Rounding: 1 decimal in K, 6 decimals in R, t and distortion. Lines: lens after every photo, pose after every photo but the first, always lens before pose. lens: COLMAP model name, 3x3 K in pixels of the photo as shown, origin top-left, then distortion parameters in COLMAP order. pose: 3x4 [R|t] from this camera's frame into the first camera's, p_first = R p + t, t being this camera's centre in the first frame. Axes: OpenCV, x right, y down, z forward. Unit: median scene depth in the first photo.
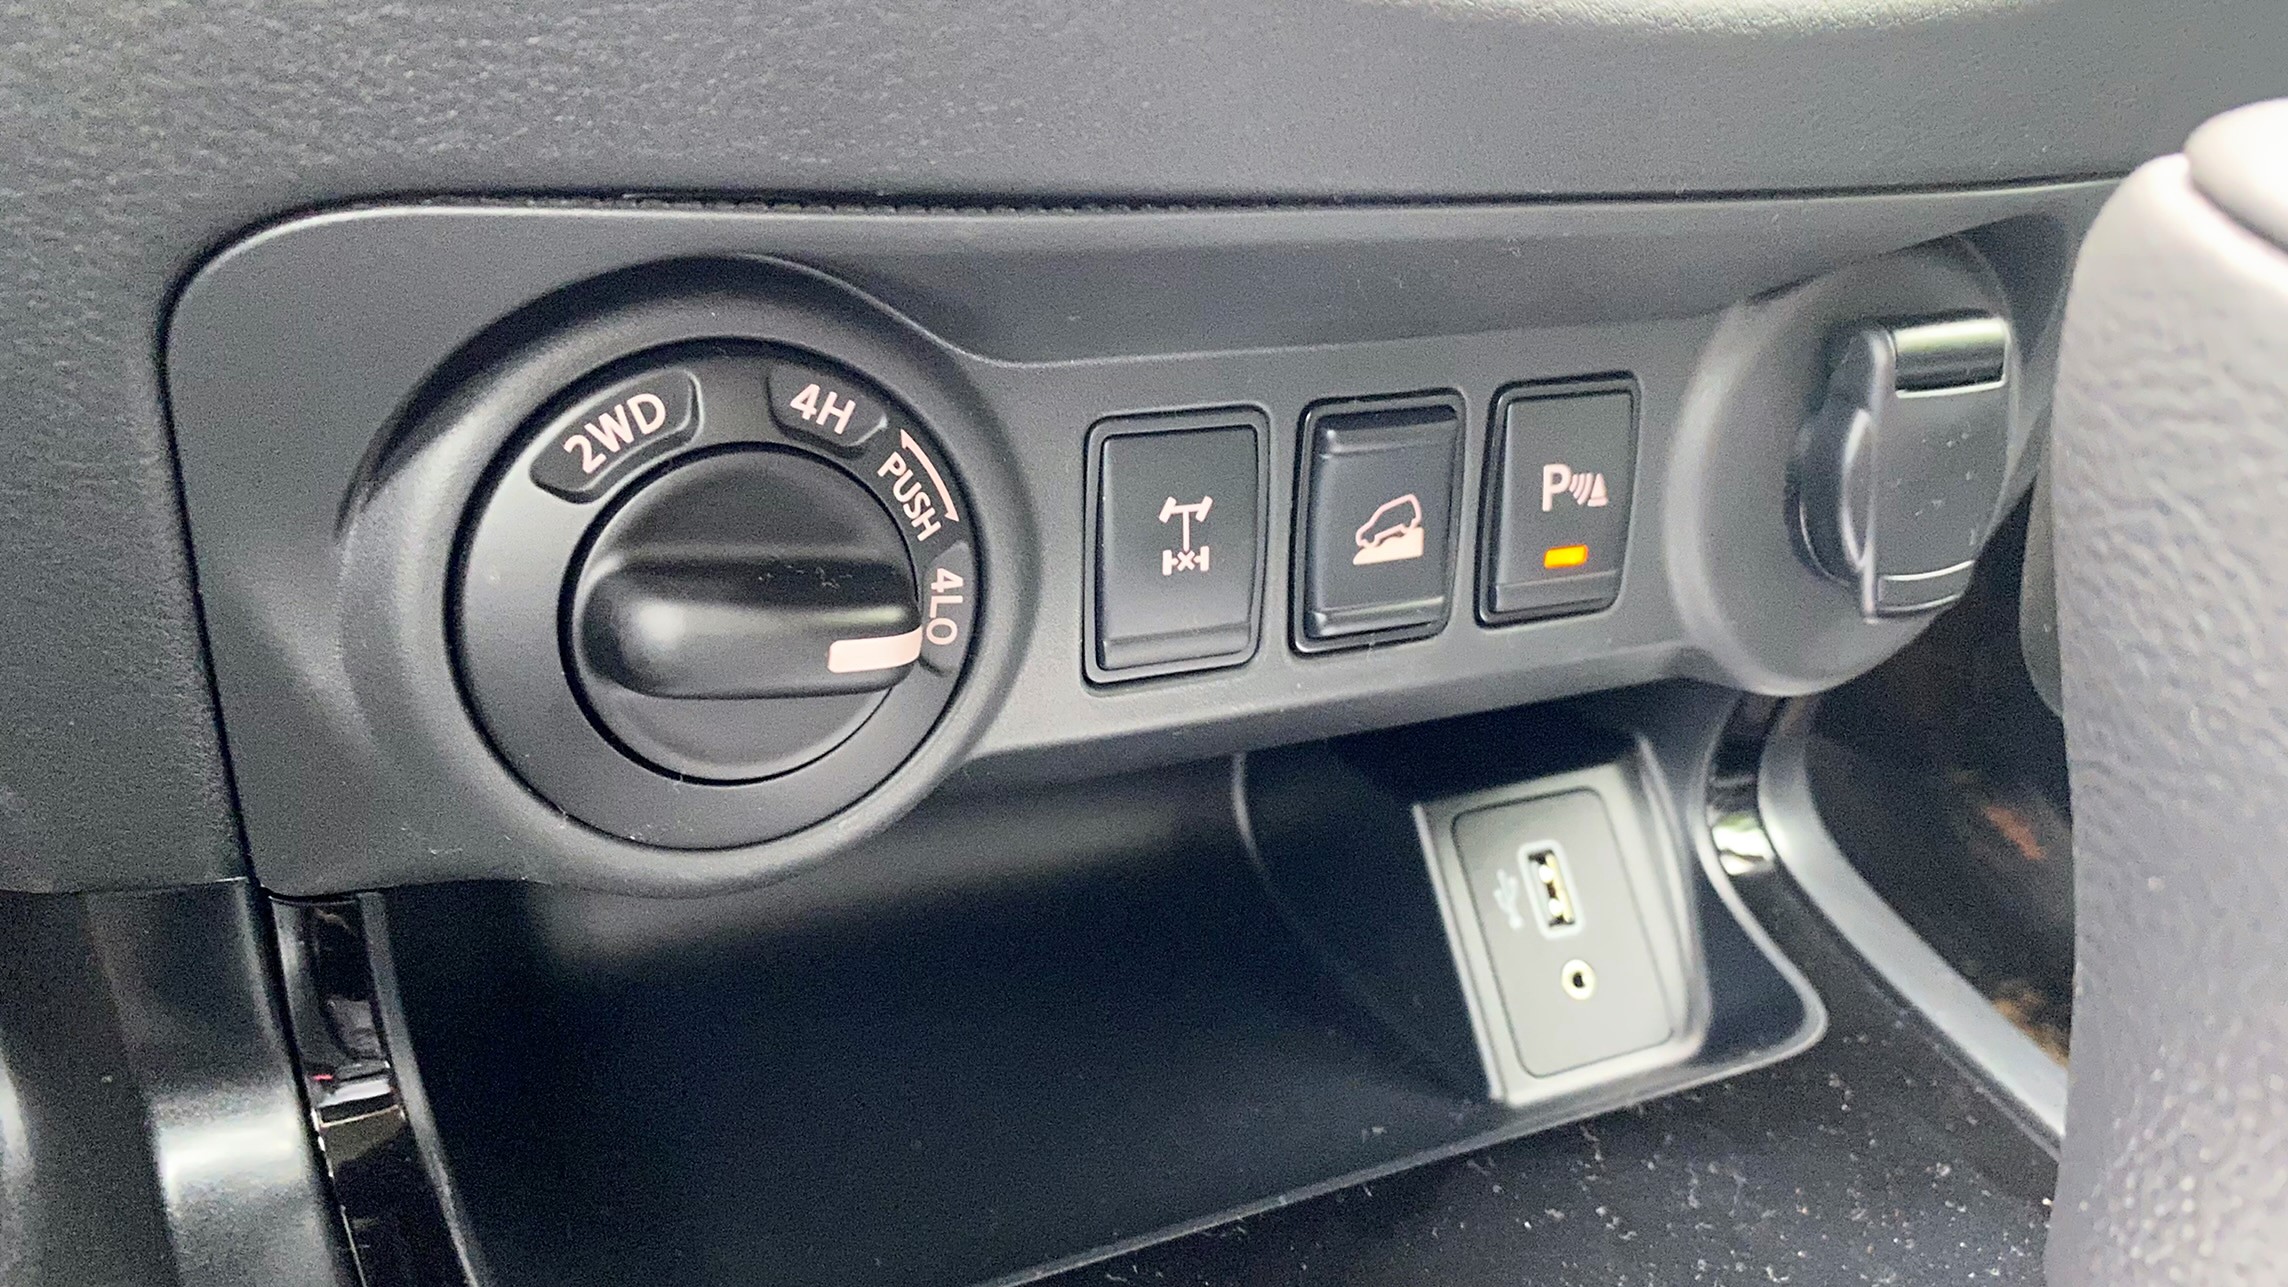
lens RADIAL K [[1819.2, 0, 1170.8], [0, 1819.2, 628.7], [0, 0, 1]] dist [0.109120, -0.272655]
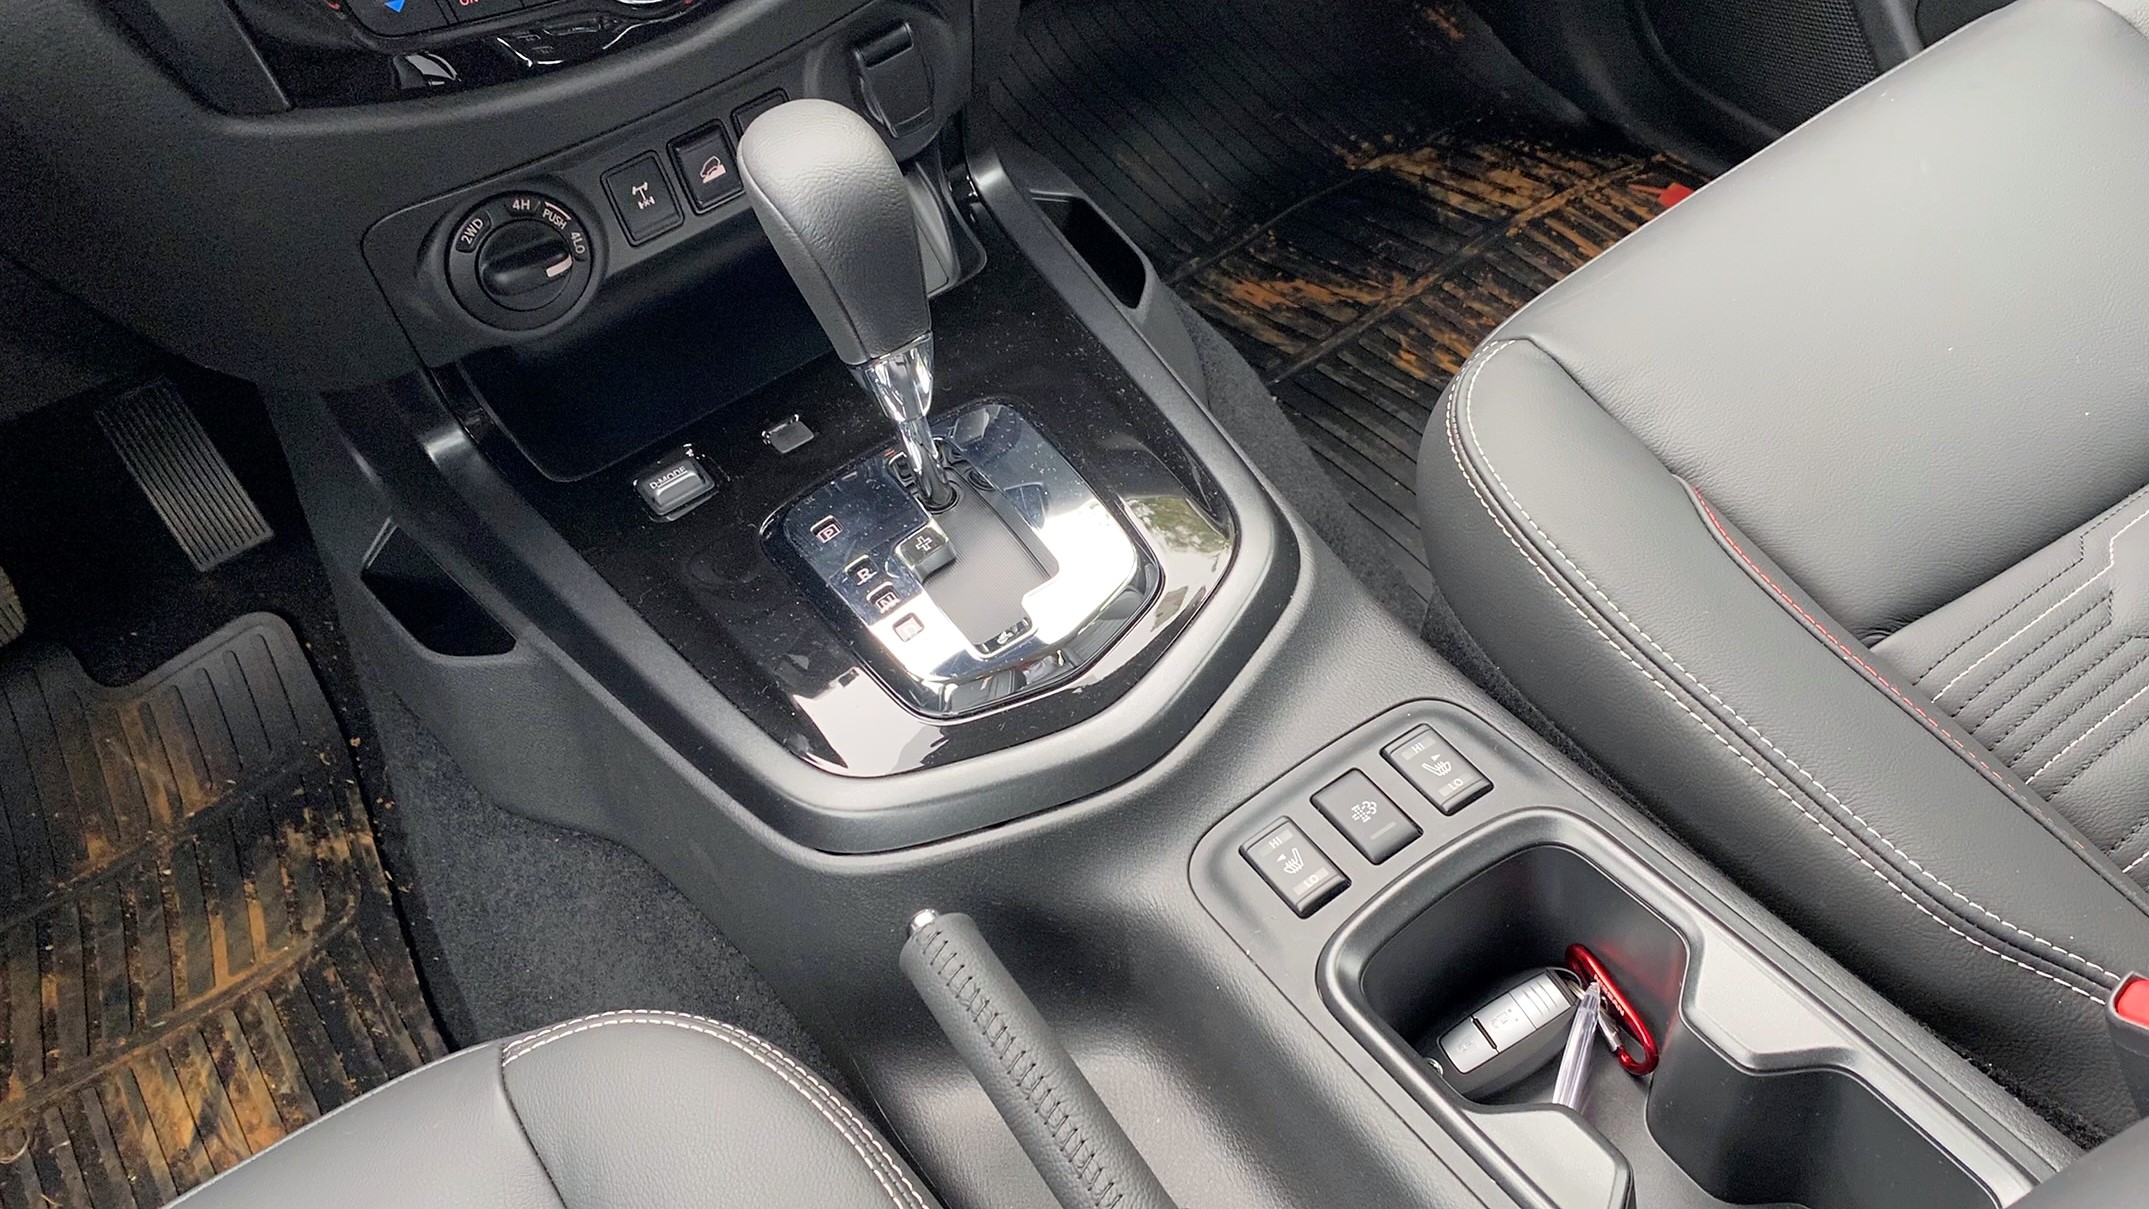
lens RADIAL K [[1807.1, 0, 1157.5], [0, 1807.1, 666.2], [0, 0, 1]] dist [0.034947, -0.041719]
pose [[0.965942, -0.248061, -0.073625, 0.947526], [0.256163, 0.876547, 0.407487, -0.408884], [-0.036546, -0.412469, 0.910238, -2.407457]]
